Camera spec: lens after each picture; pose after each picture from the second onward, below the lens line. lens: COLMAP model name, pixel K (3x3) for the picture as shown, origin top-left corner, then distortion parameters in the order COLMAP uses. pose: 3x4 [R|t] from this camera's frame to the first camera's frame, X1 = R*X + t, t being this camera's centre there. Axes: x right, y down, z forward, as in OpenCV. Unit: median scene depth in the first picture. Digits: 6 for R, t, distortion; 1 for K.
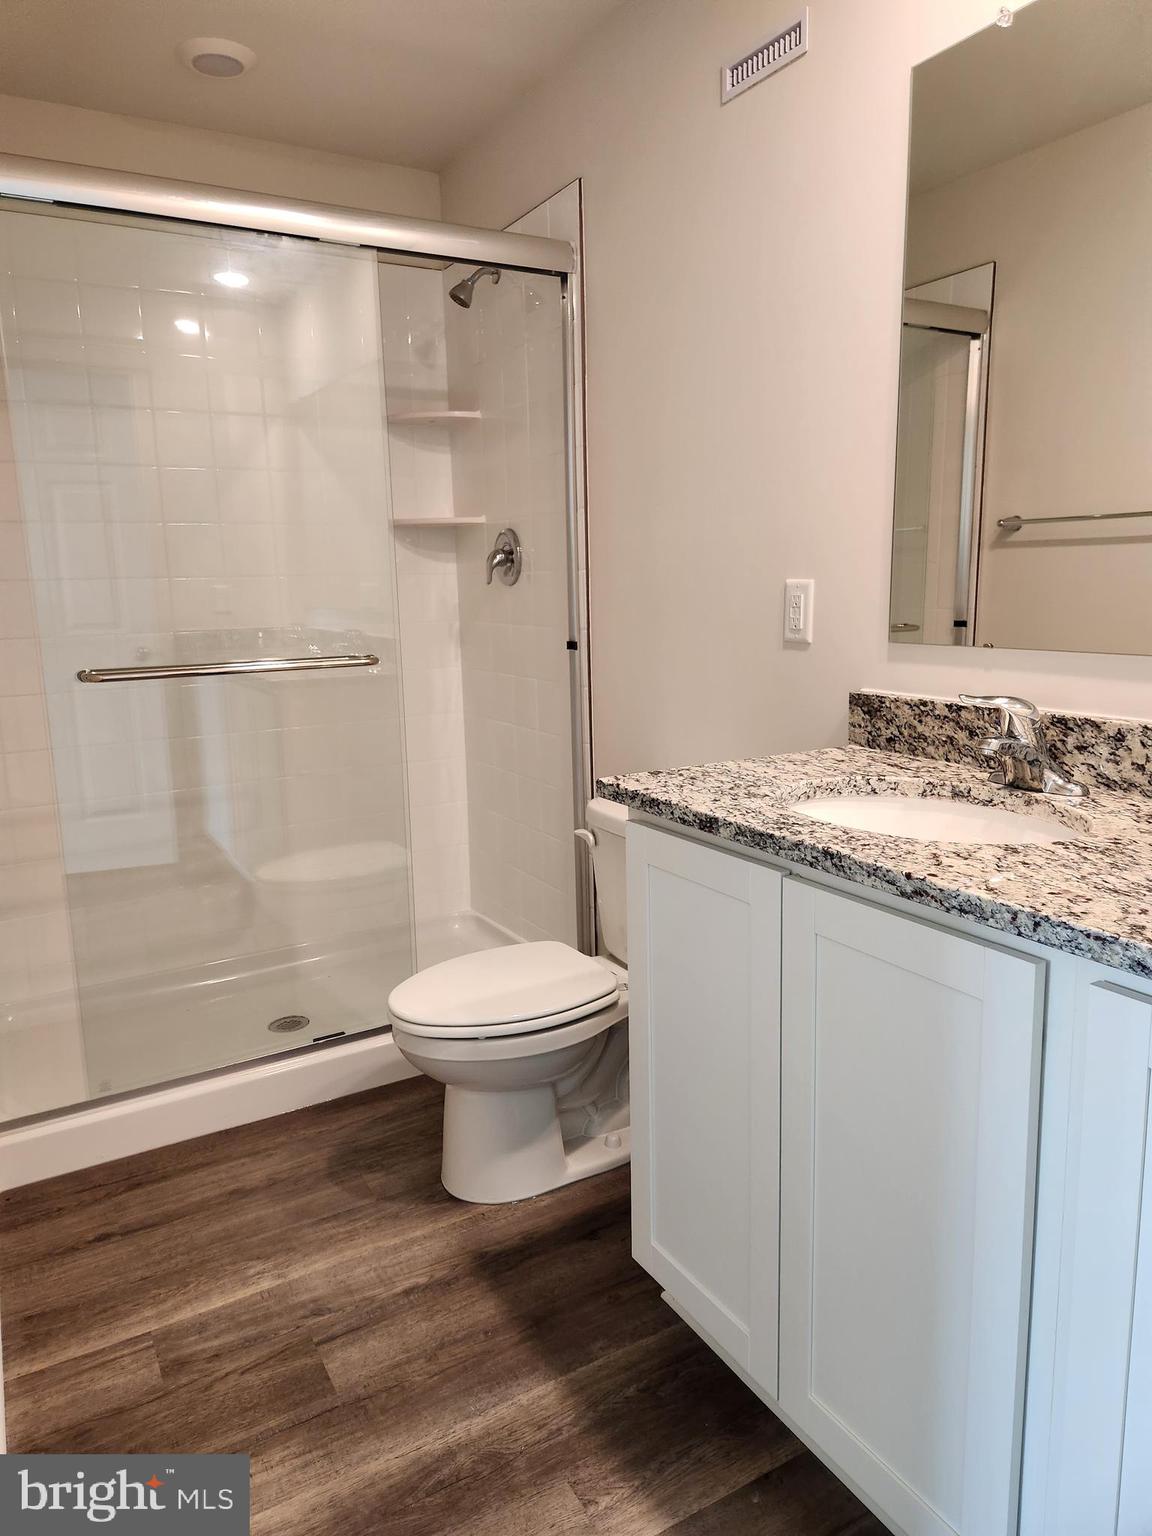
lens RADIAL K [[1022.5, 0, 577.3], [0, 1022.5, 754.1], [0, 0, 1]] dist [0.080063, -0.070304]
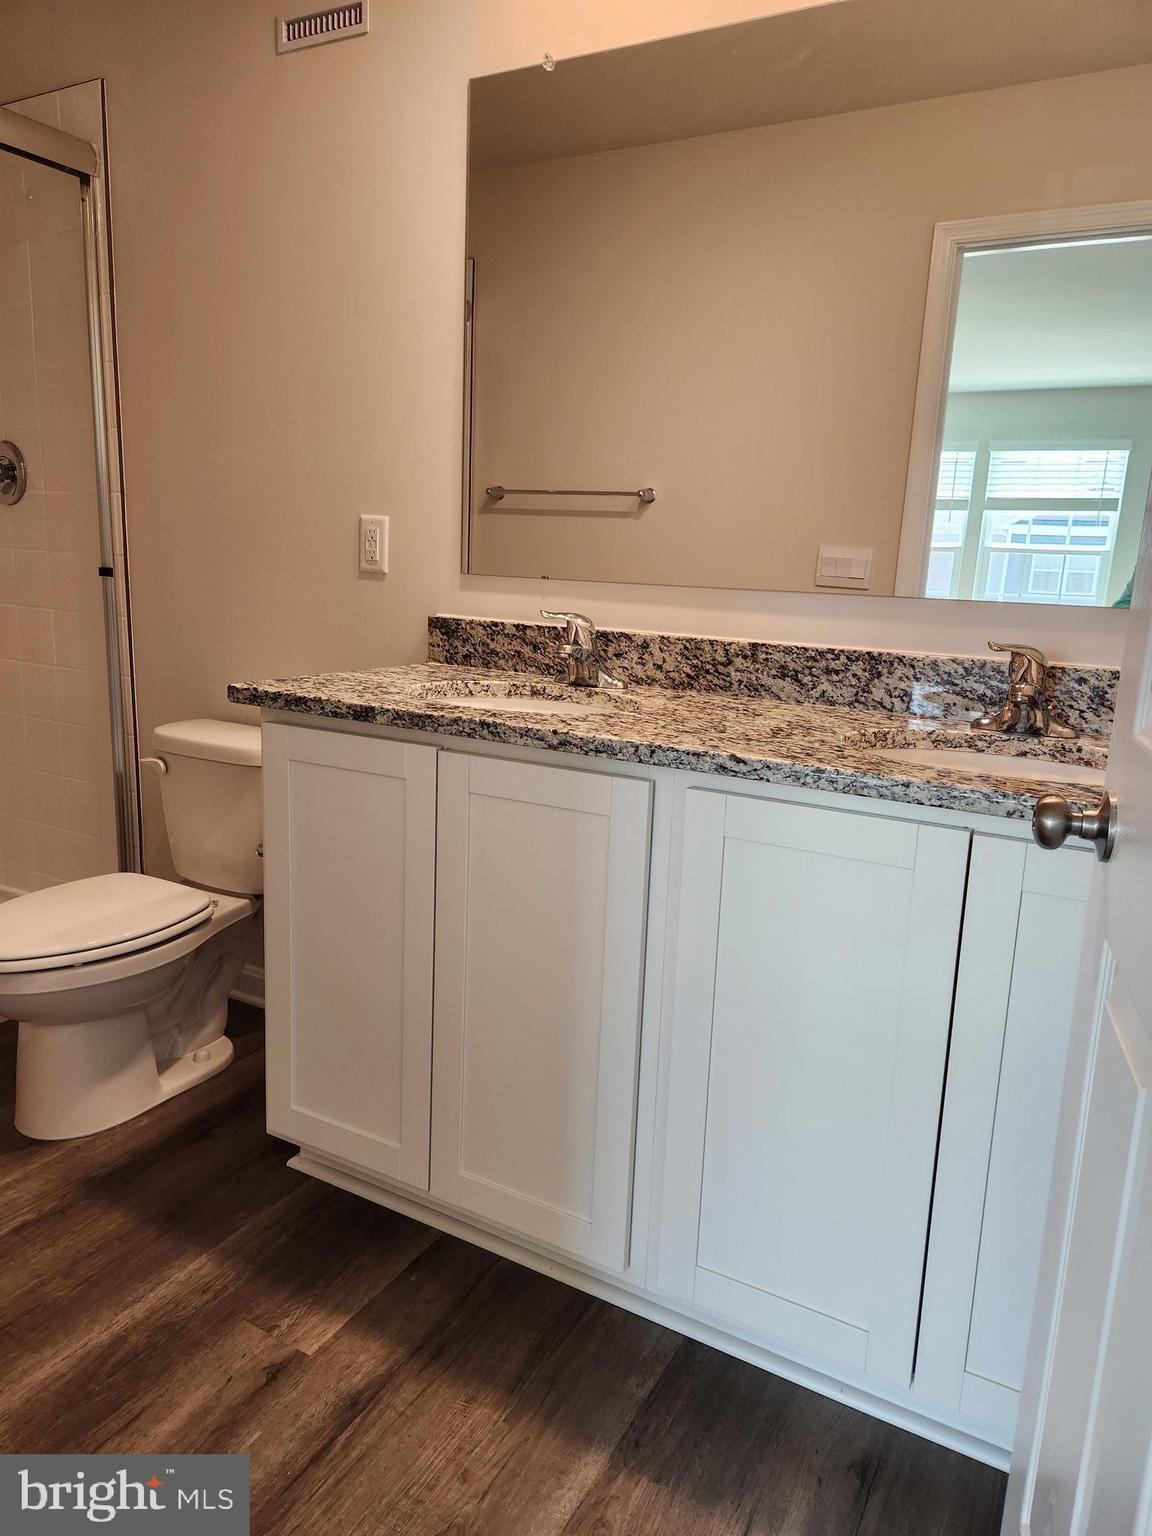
lens RADIAL K [[1022.5, 0, 578.2], [0, 1022.5, 760.0], [0, 0, 1]] dist [0.080063, -0.070304]
pose [[0.855590, -0.044863, 0.515706, -0.209006], [0.028575, 0.998812, 0.039482, 0.065650], [-0.516865, -0.019044, 0.855855, -0.085044]]
